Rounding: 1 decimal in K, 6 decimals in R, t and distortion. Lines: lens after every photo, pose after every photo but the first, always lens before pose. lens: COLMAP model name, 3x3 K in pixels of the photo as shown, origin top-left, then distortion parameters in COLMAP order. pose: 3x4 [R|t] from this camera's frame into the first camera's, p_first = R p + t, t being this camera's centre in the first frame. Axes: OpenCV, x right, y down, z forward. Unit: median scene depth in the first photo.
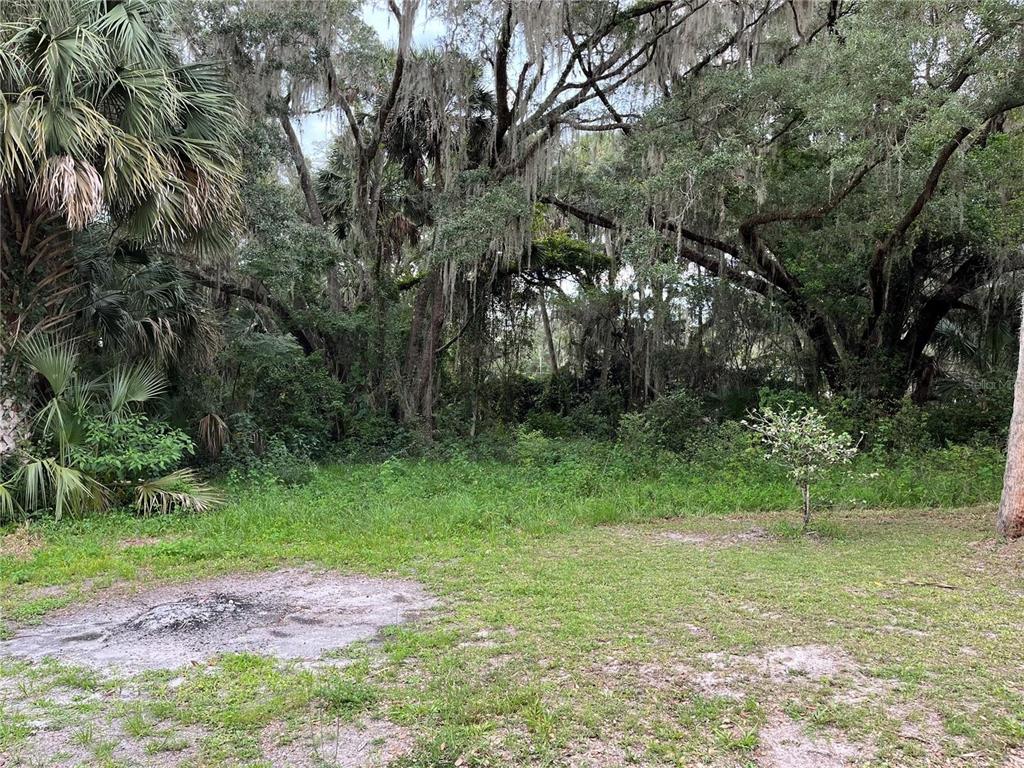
lens RADIAL K [[769.4, 0, 504.6], [0, 769.4, 393.1], [0, 0, 1]] dist [0.065233, -0.078616]
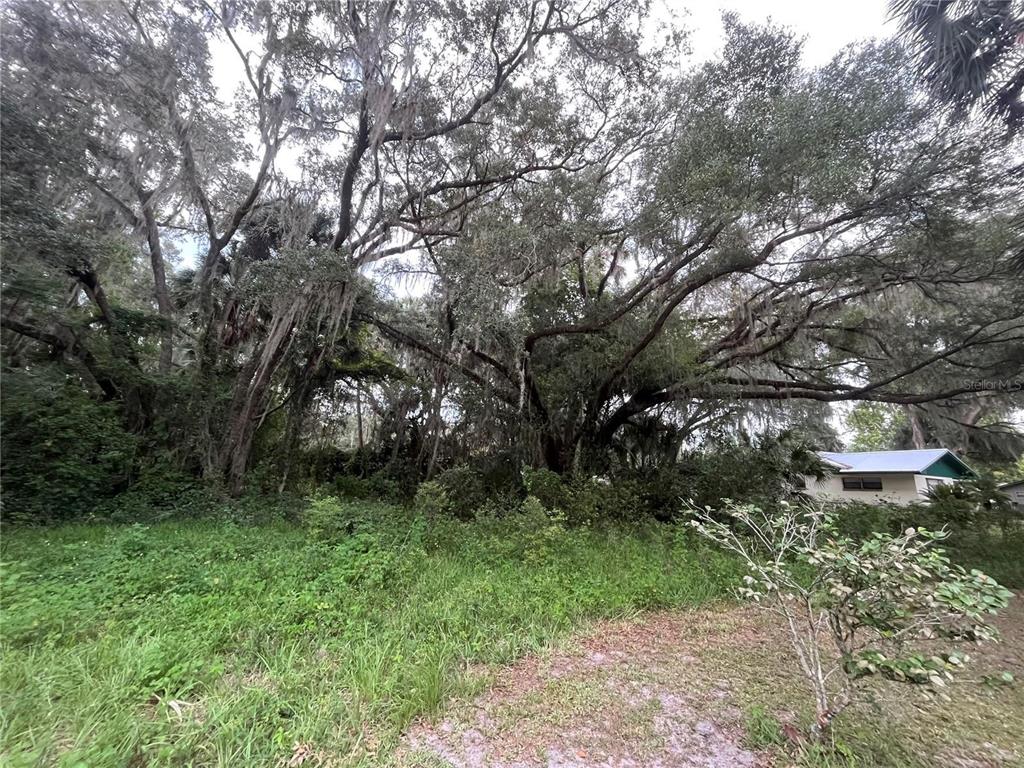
lens RADIAL K [[413.8, 0, 510.6], [0, 413.8, 379.5], [0, 0, 1]] dist [-0.001770, -0.000572]
pose [[0.914967, 0.141900, 0.377756, 0.028869], [-0.060802, 0.973924, -0.218573, 0.004892], [-0.398922, 0.177019, 0.899737, 0.400092]]
